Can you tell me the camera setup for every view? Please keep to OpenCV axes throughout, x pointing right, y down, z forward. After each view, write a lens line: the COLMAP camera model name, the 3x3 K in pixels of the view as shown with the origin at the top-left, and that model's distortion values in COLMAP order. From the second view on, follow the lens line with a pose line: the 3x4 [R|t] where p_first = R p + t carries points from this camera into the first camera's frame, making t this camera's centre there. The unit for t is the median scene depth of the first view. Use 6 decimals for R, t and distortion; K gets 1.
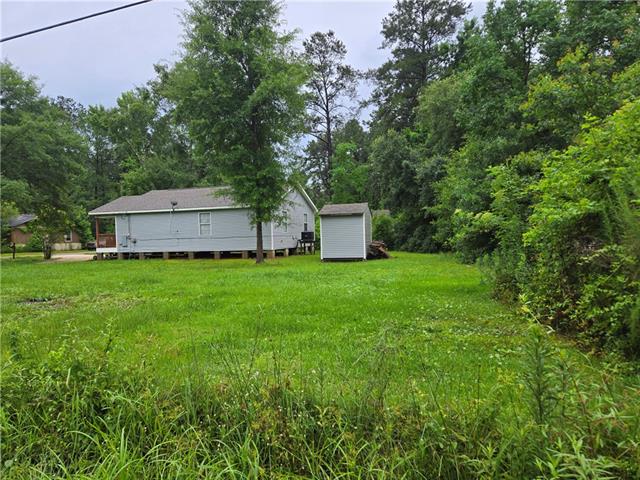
lens RADIAL K [[418.8, 0, 317.6], [0, 418.8, 242.5], [0, 0, 1]] dist [0.076415, -0.060513]
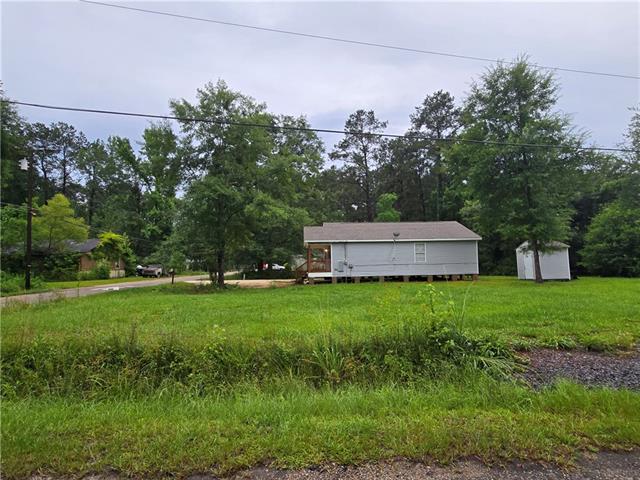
lens RADIAL K [[342.1, 0, 319.3], [0, 342.1, 237.9], [0, 0, 1]] dist [-0.002142, 0.001750]
pose [[0.930429, 0.036754, 0.364624, -0.840187], [-0.000113, 0.994987, -0.100007, 0.011577], [-0.366472, 0.093008, 0.925769, 0.178997]]
